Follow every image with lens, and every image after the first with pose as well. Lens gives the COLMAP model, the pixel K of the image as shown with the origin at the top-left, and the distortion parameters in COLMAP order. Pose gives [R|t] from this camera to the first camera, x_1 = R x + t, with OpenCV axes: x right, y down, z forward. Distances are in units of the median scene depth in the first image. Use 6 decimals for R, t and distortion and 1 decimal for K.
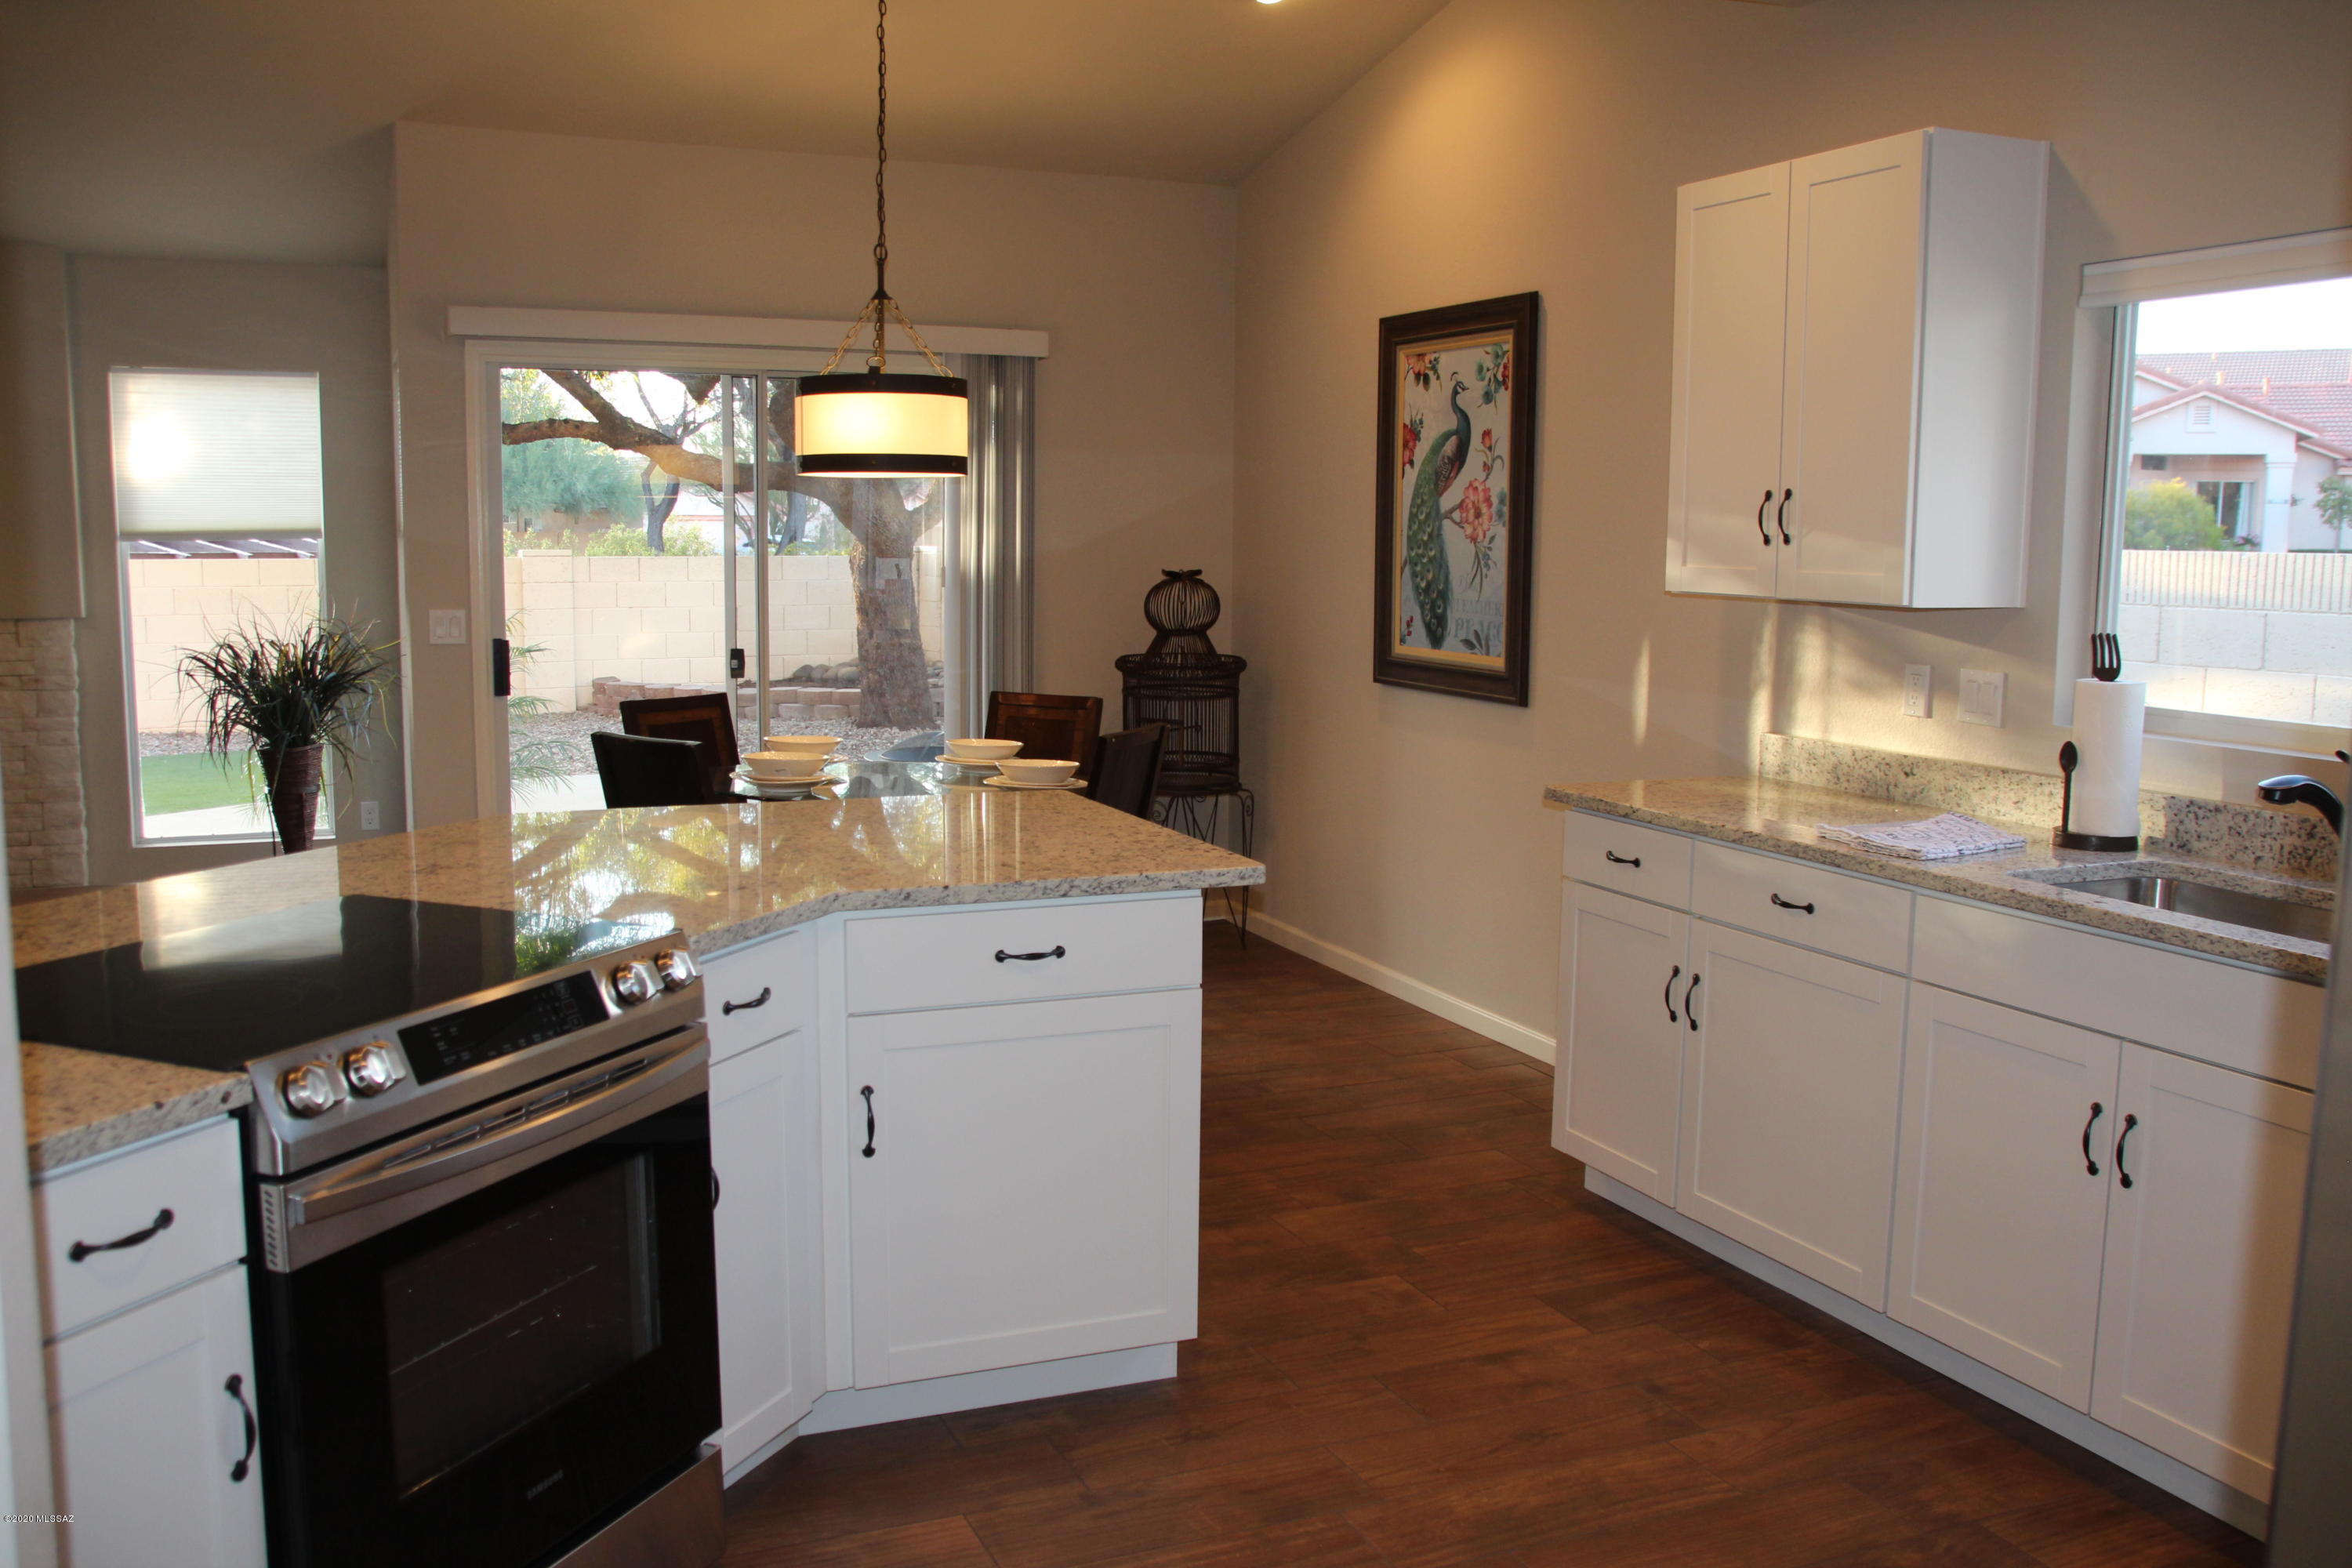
lens RADIAL K [[1977.8, 0, 1180.6], [0, 1977.8, 782.9], [0, 0, 1]] dist [-0.135107, 0.139310]
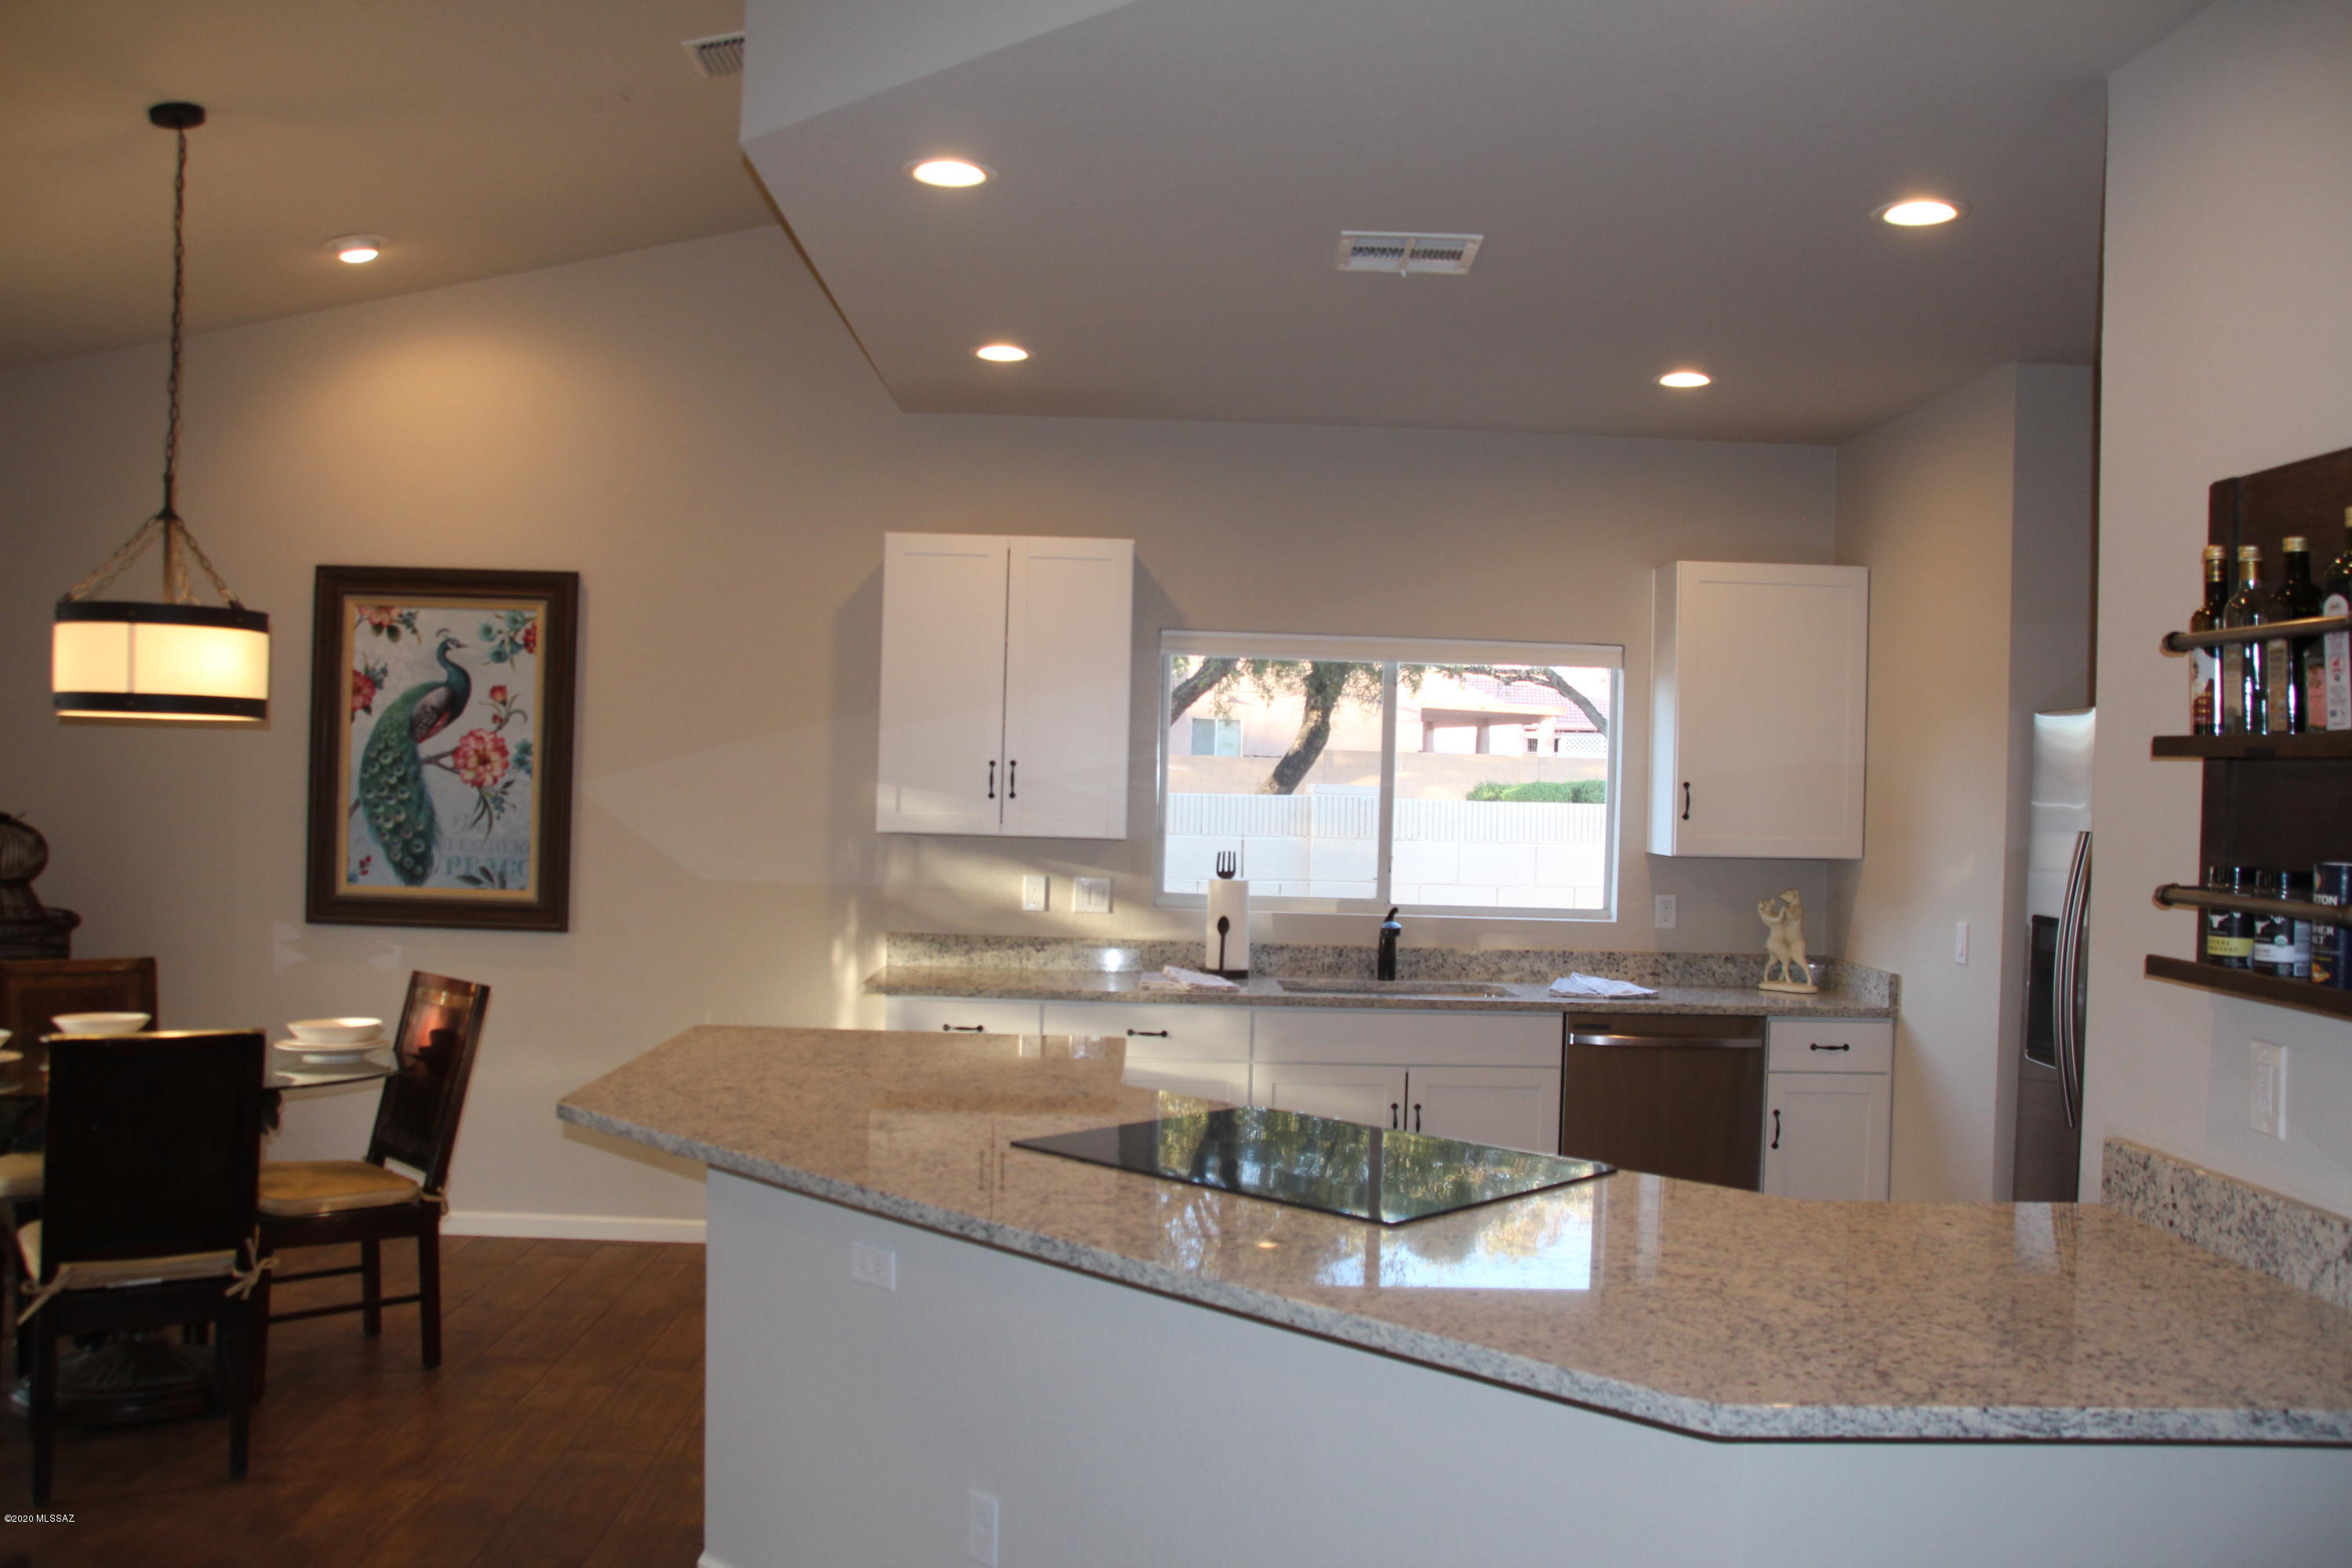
lens RADIAL K [[1977.8, 0, 1172.3], [0, 1977.8, 789.2], [0, 0, 1]] dist [-0.135107, 0.139310]
pose [[0.373530, -0.004034, 0.927609, -0.690047], [0.093945, 0.995014, -0.033502, -0.046823], [-0.922849, 0.099658, 0.372047, 0.233745]]
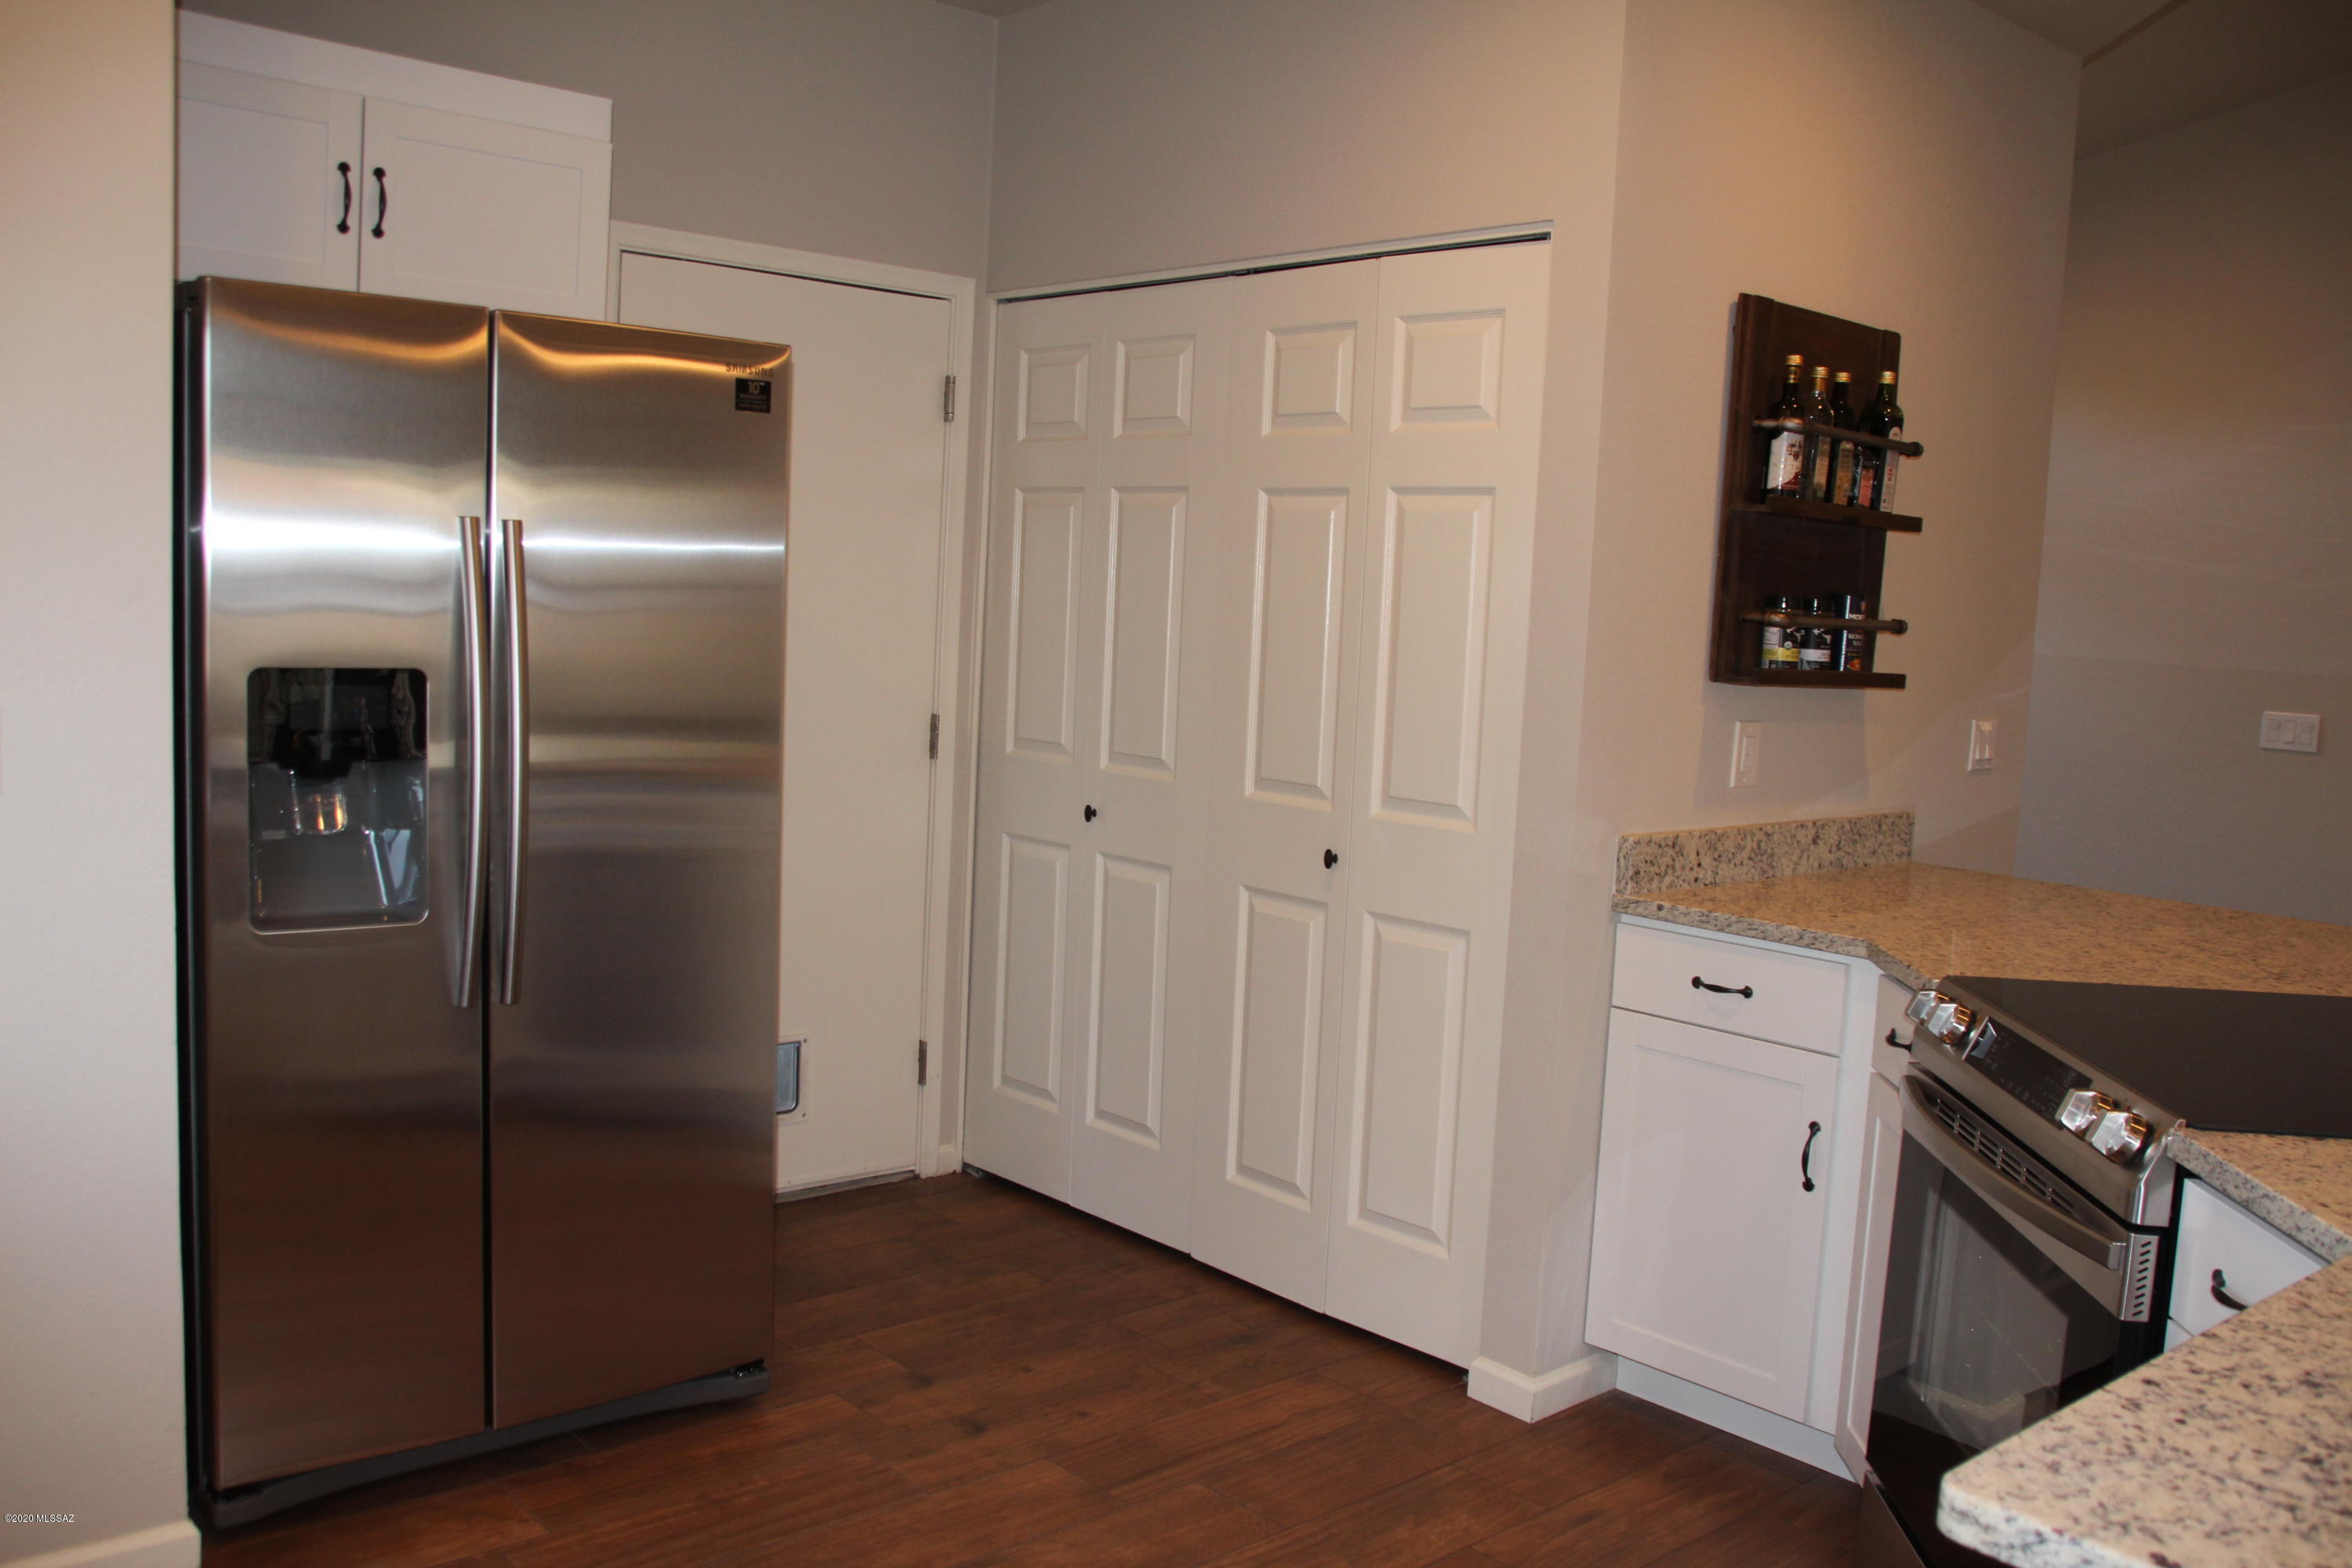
lens RADIAL K [[1977.8, 0, 1173.0], [0, 1977.8, 783.6], [0, 0, 1]] dist [-0.135107, 0.139310]
pose [[-0.952779, -0.029055, -0.302272, 0.150935], [-0.099847, 0.970040, 0.221480, -0.079687], [0.286781, 0.241202, -0.927135, 0.688413]]
